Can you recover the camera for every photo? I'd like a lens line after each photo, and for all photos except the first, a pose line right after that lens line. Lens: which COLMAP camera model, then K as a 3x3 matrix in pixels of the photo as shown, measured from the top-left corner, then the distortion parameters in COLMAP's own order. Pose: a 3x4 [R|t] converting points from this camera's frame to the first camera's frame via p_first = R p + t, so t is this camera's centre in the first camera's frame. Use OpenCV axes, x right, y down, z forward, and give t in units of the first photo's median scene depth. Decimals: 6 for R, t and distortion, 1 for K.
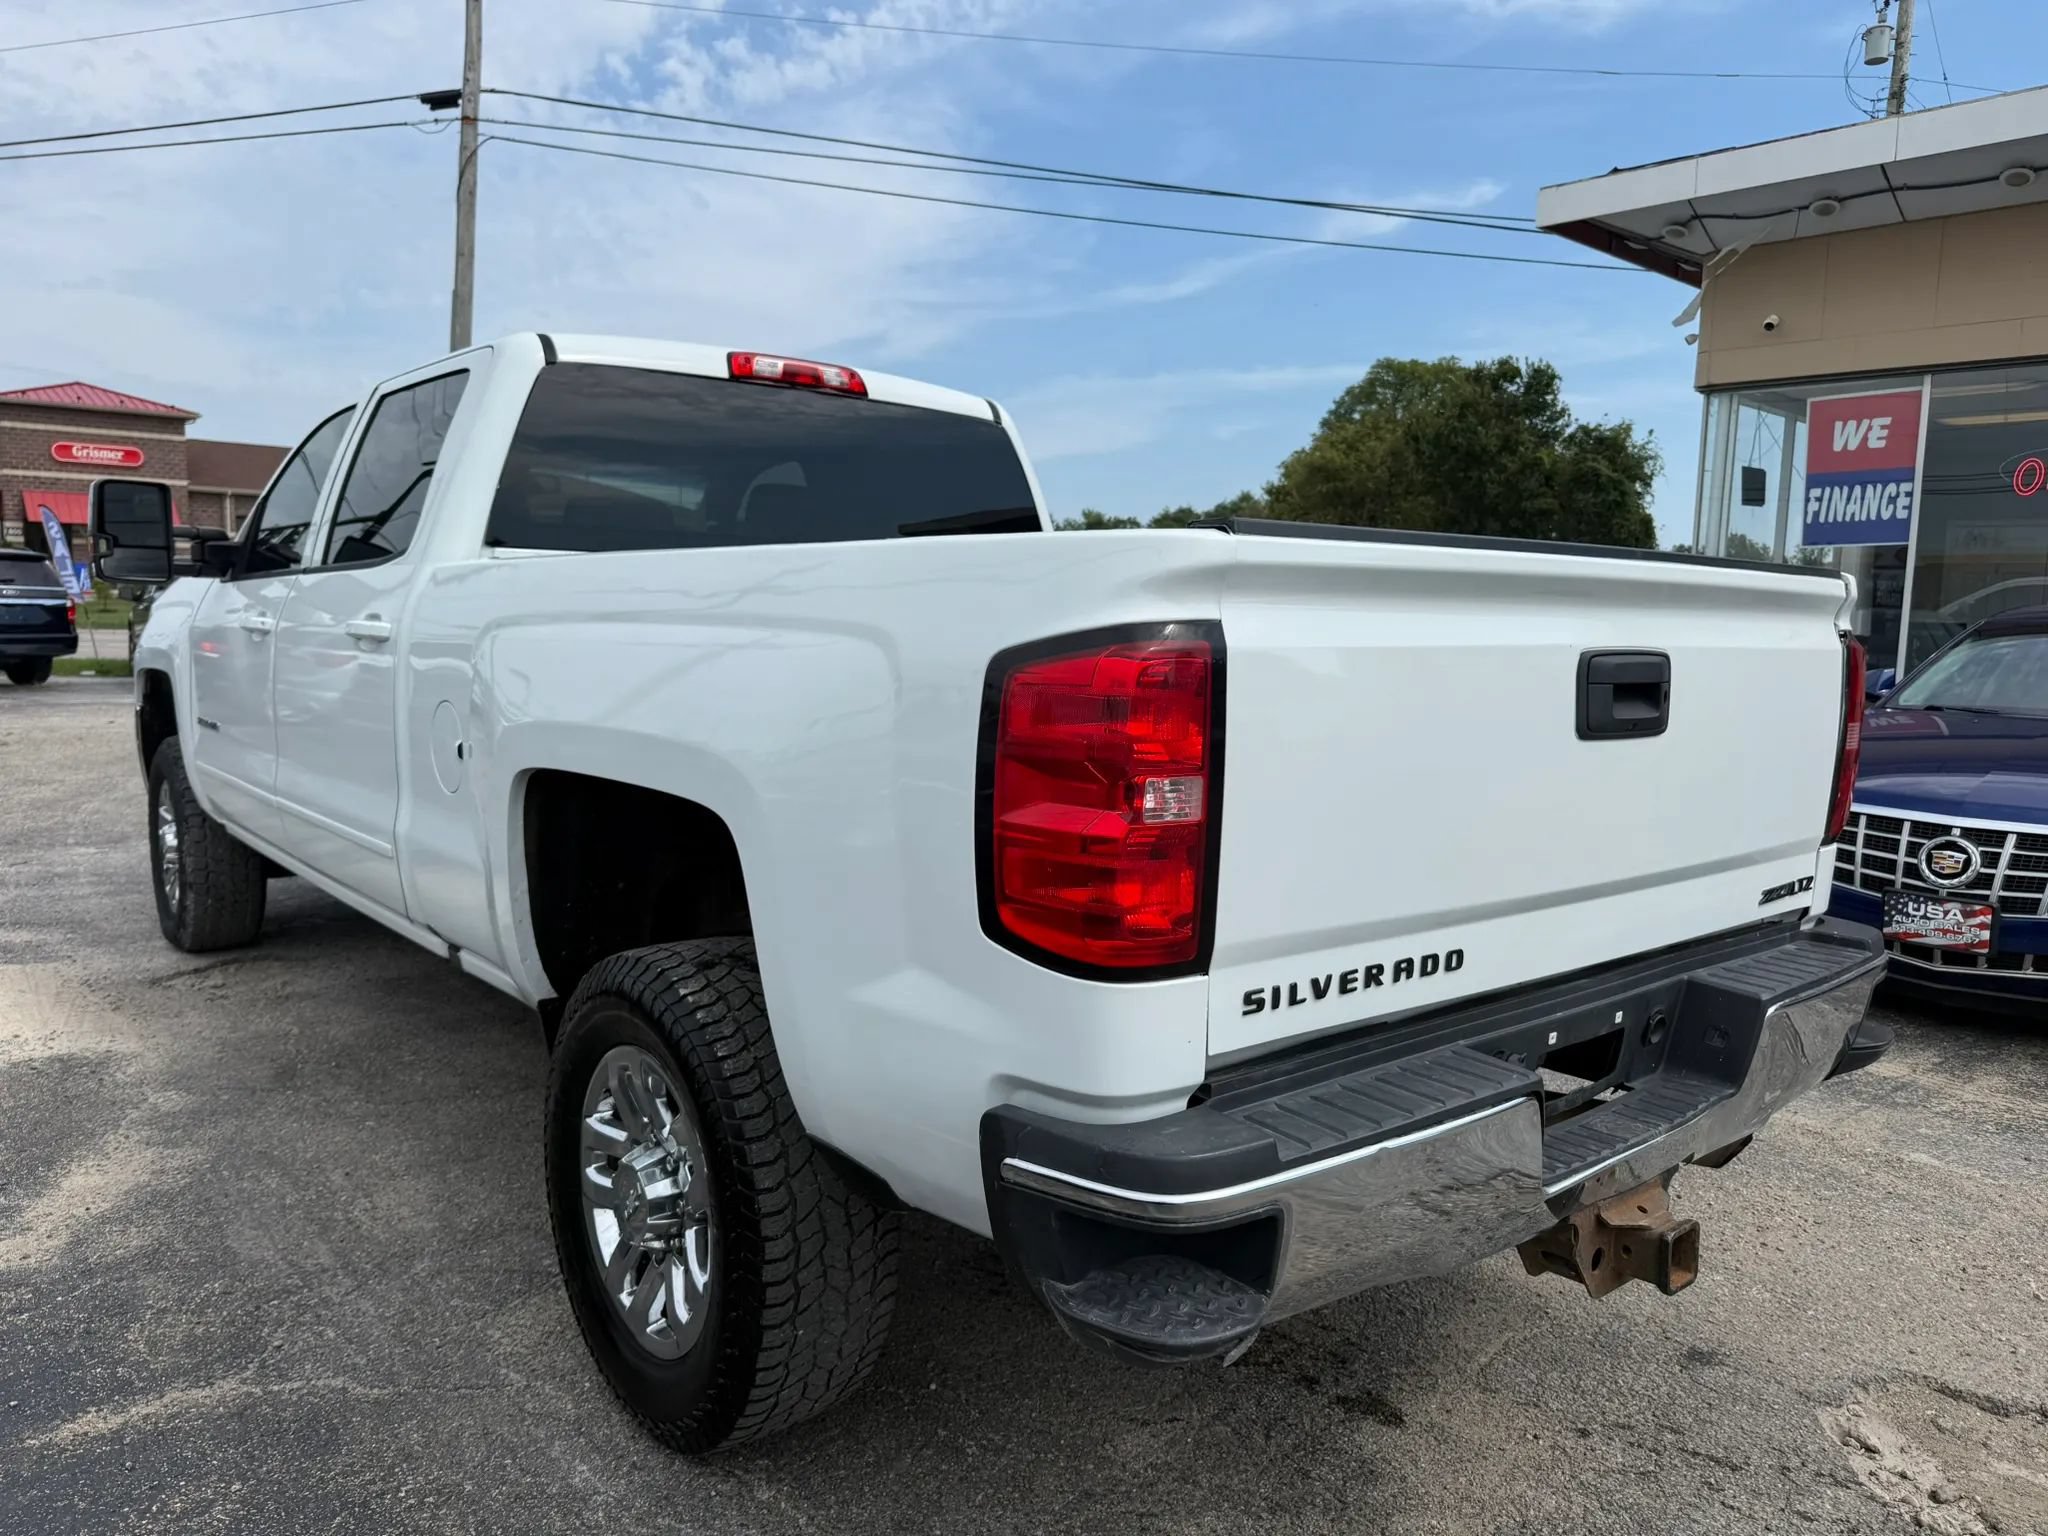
lens RADIAL K [[1449.3, 0, 1014.5], [0, 1449.3, 763.5], [0, 0, 1]] dist [0.031395, -0.042543]
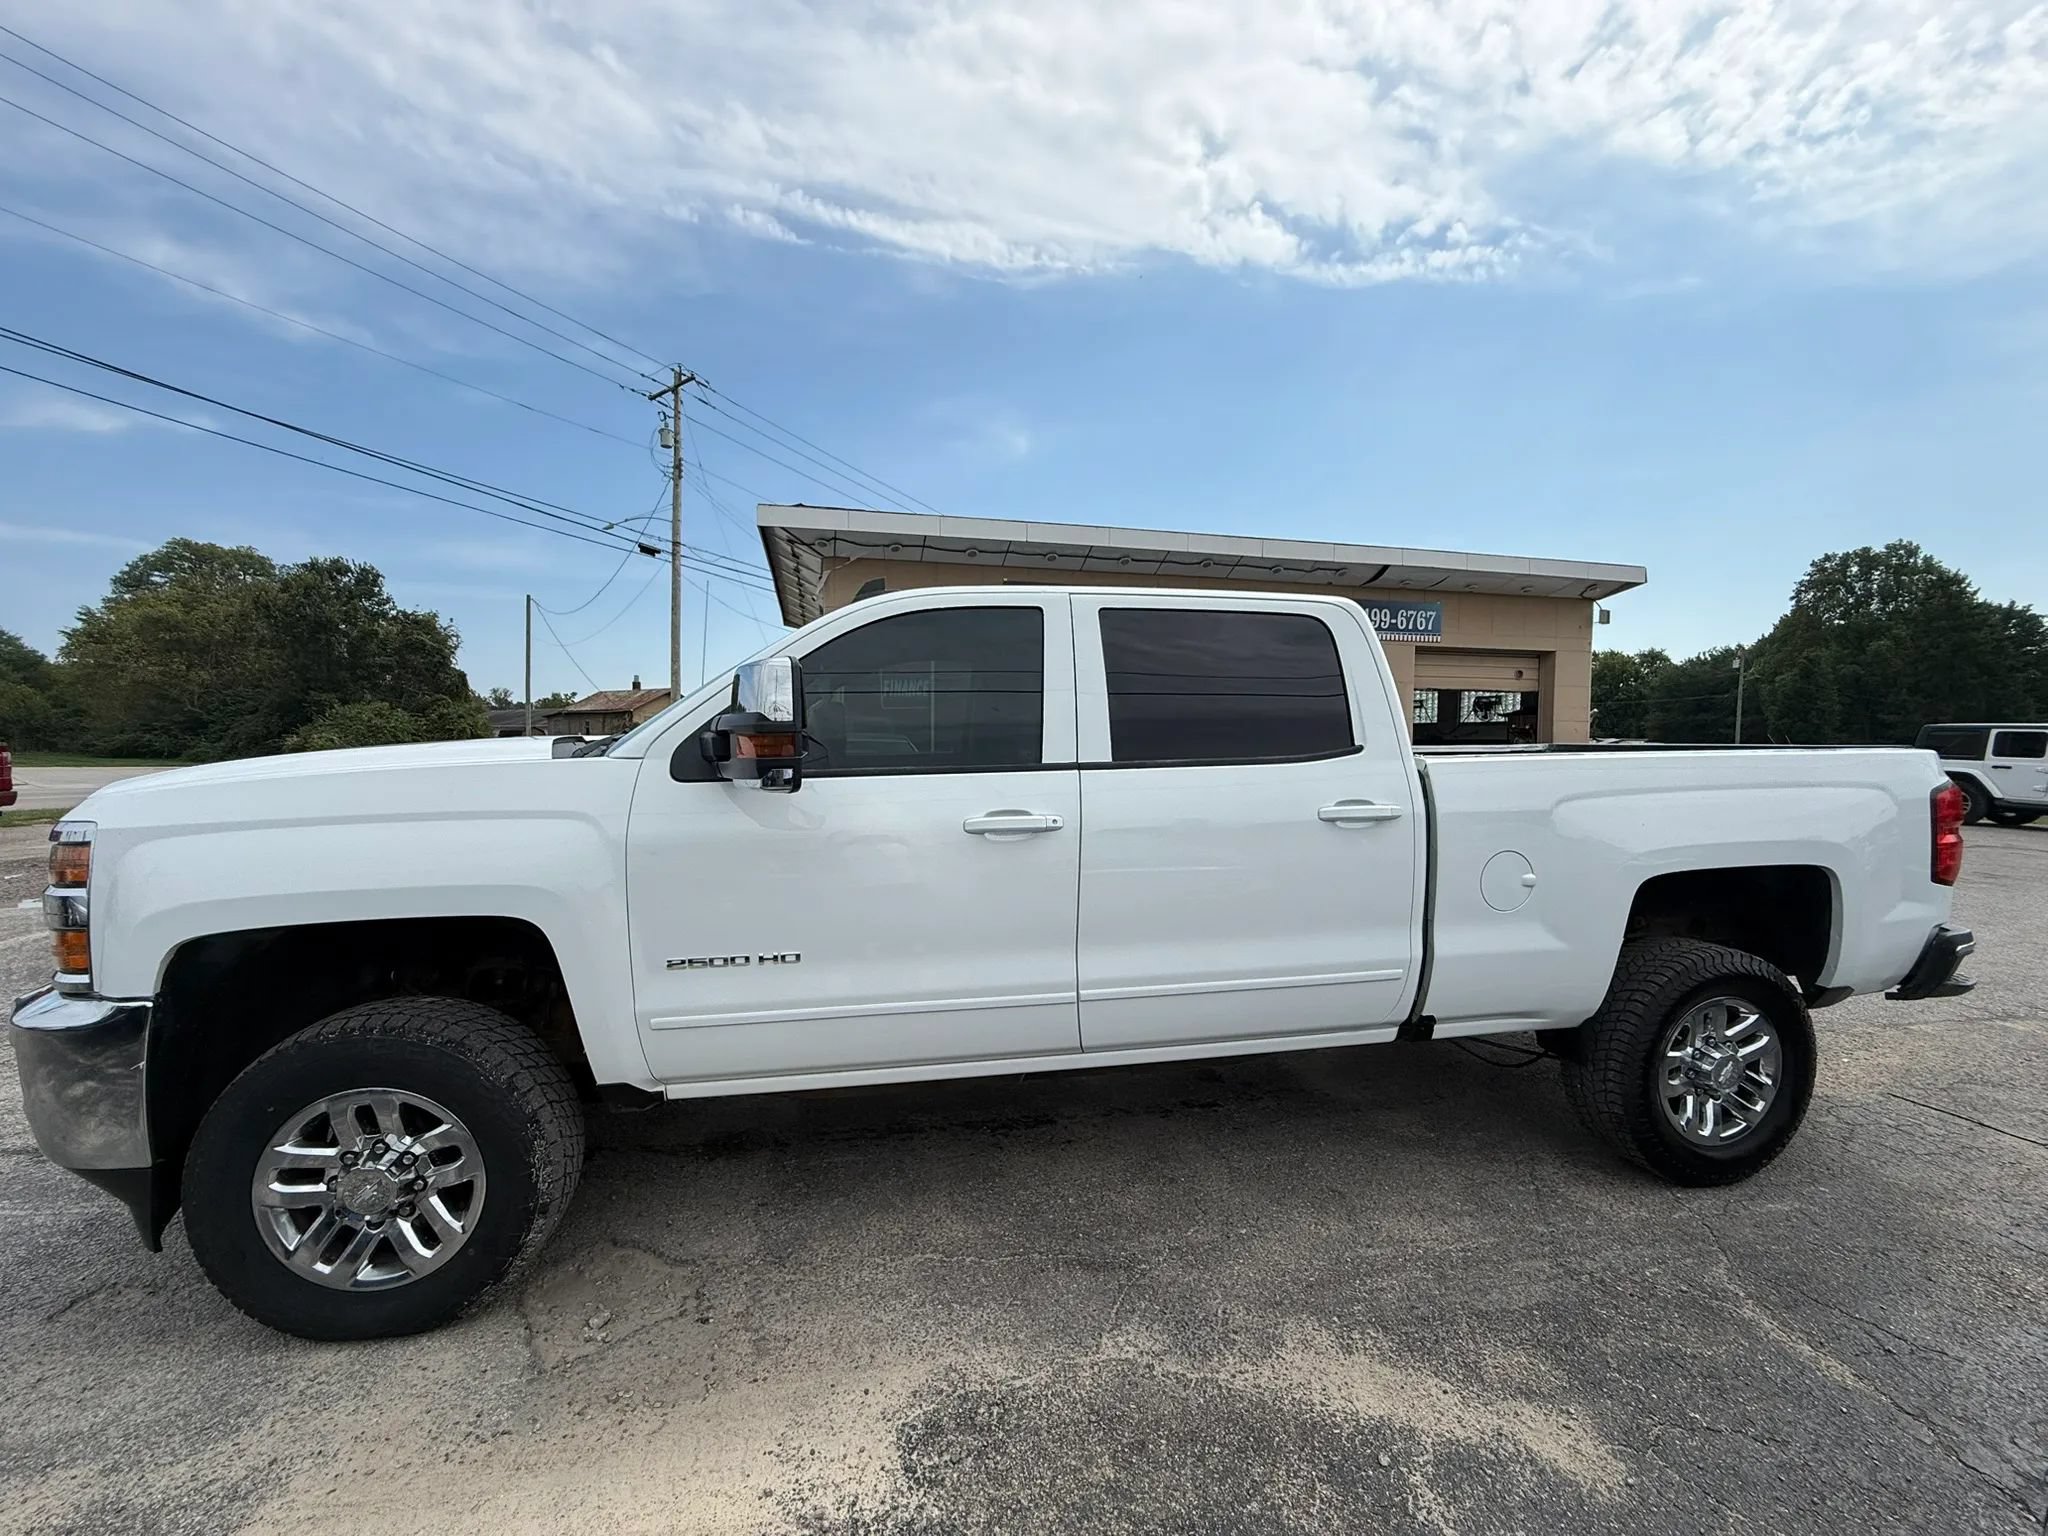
lens RADIAL K [[811.2, 0, 1013.7], [0, 811.2, 775.7], [0, 0, 1]] dist [0.001284, -0.000613]
pose [[0.481418, -0.065296, 0.874055, -0.386914], [0.103850, 0.994446, 0.017090, -0.053248], [-0.870317, 0.082544, 0.485526, 0.291343]]
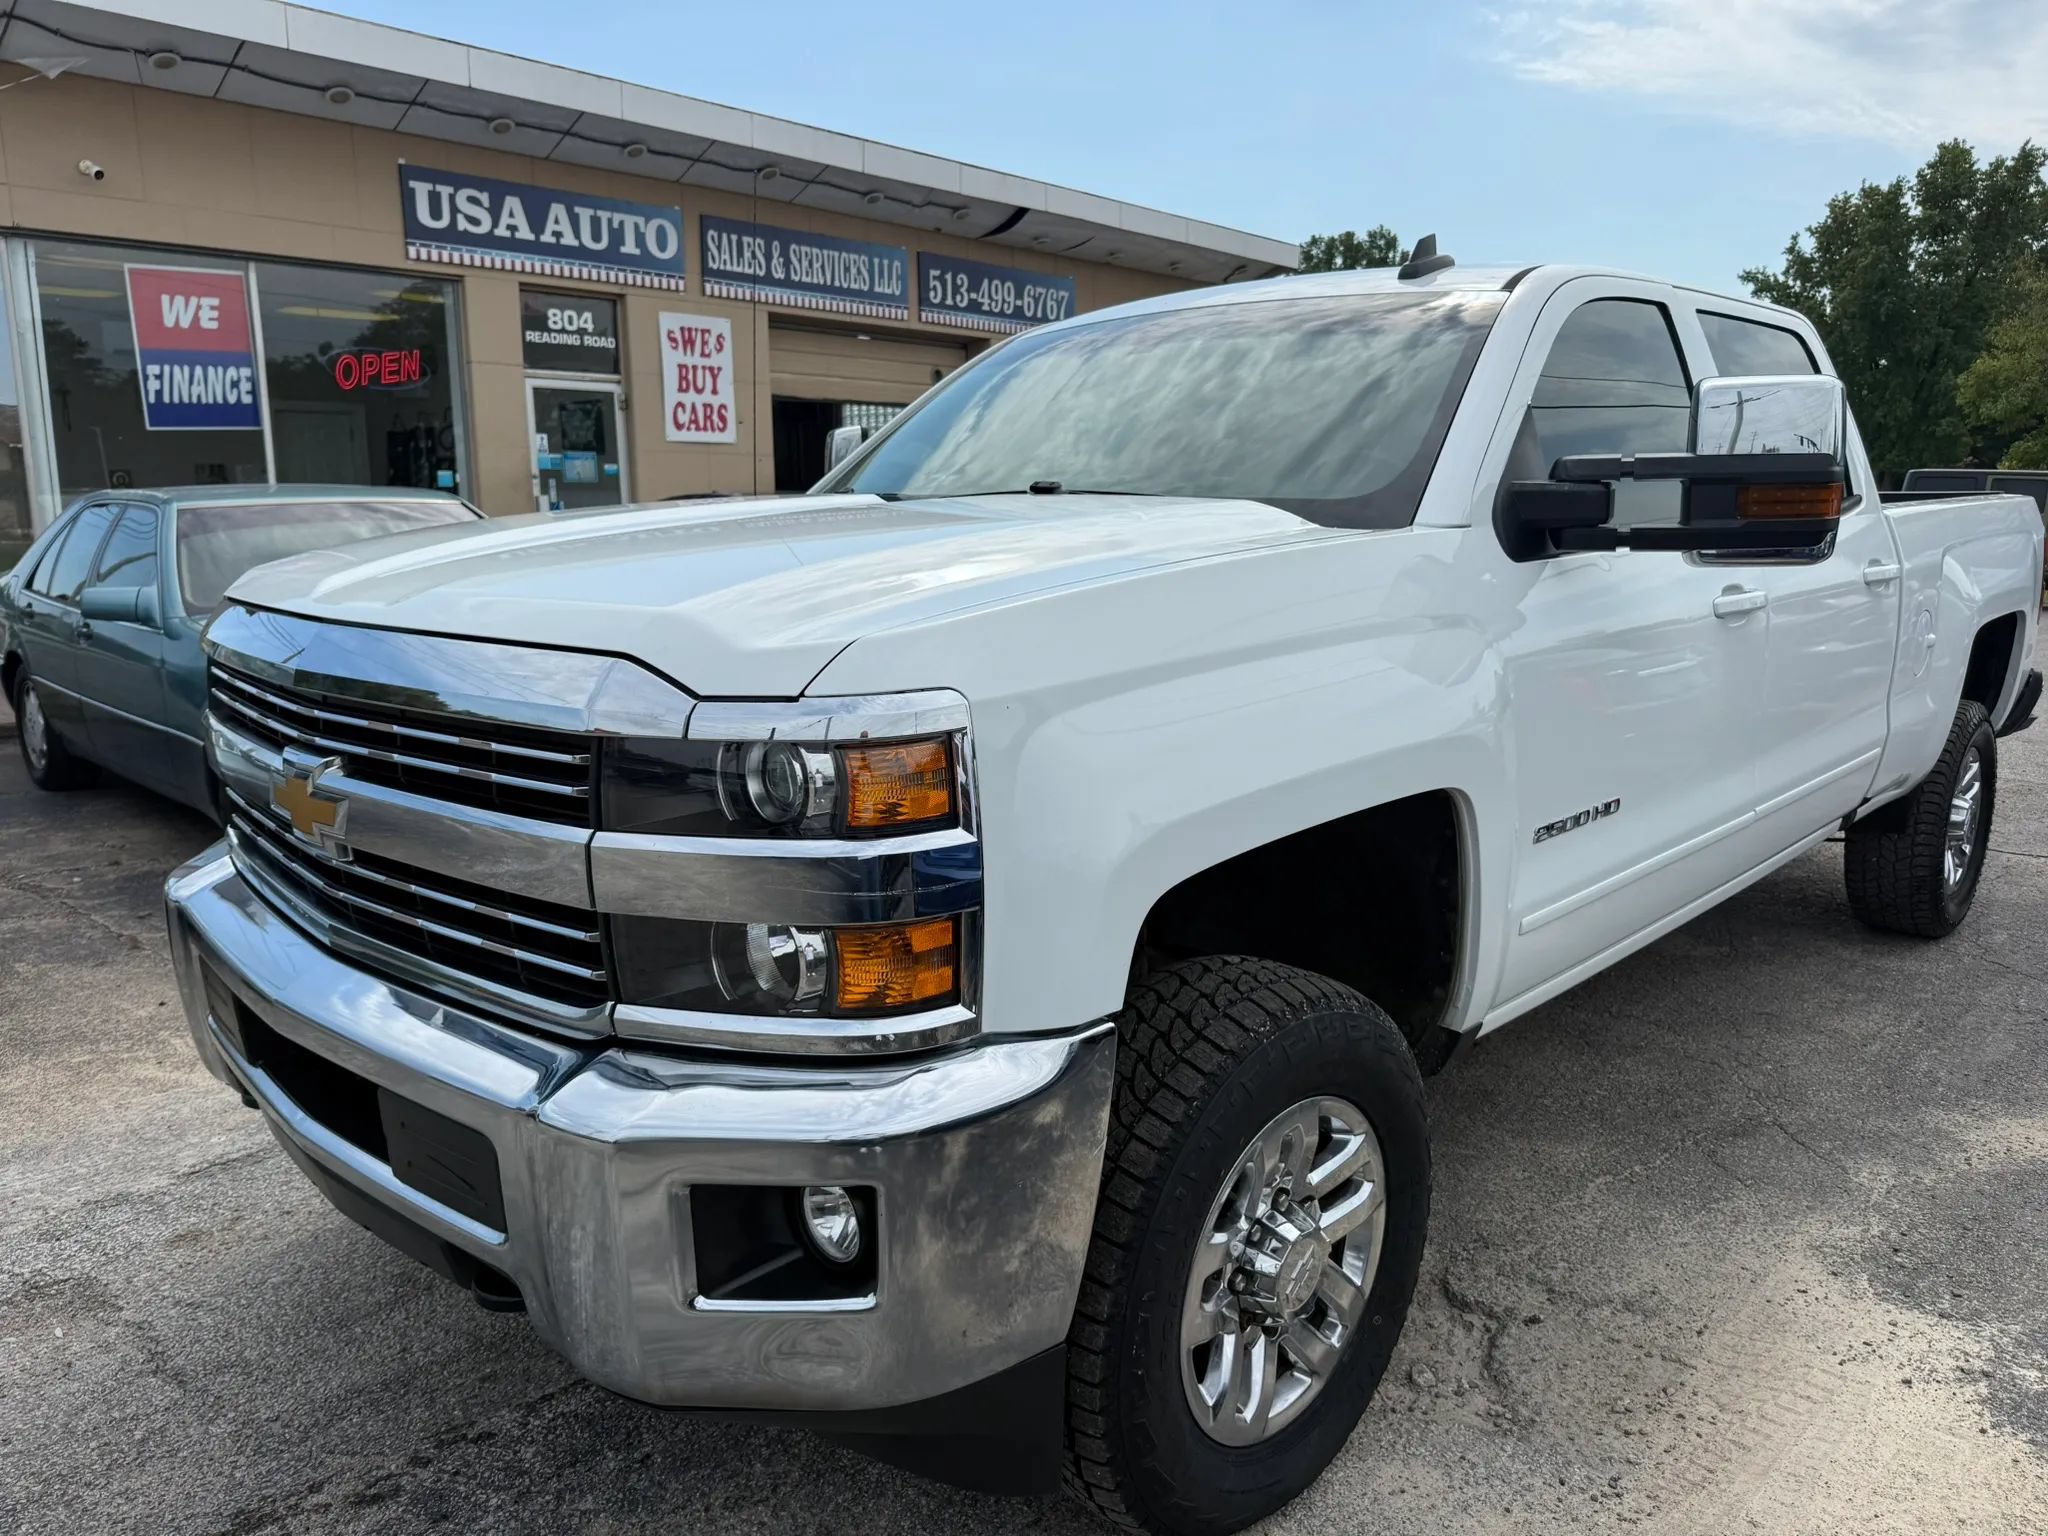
lens RADIAL K [[1449.3, 0, 1026.7], [0, 1449.3, 772.5], [0, 0, 1]] dist [0.031395, -0.042543]
pose [[-0.110671, -0.213370, 0.970683, -0.475670], [0.110170, 0.968029, 0.225348, -0.085102], [-0.987732, 0.131880, -0.083626, 0.561945]]
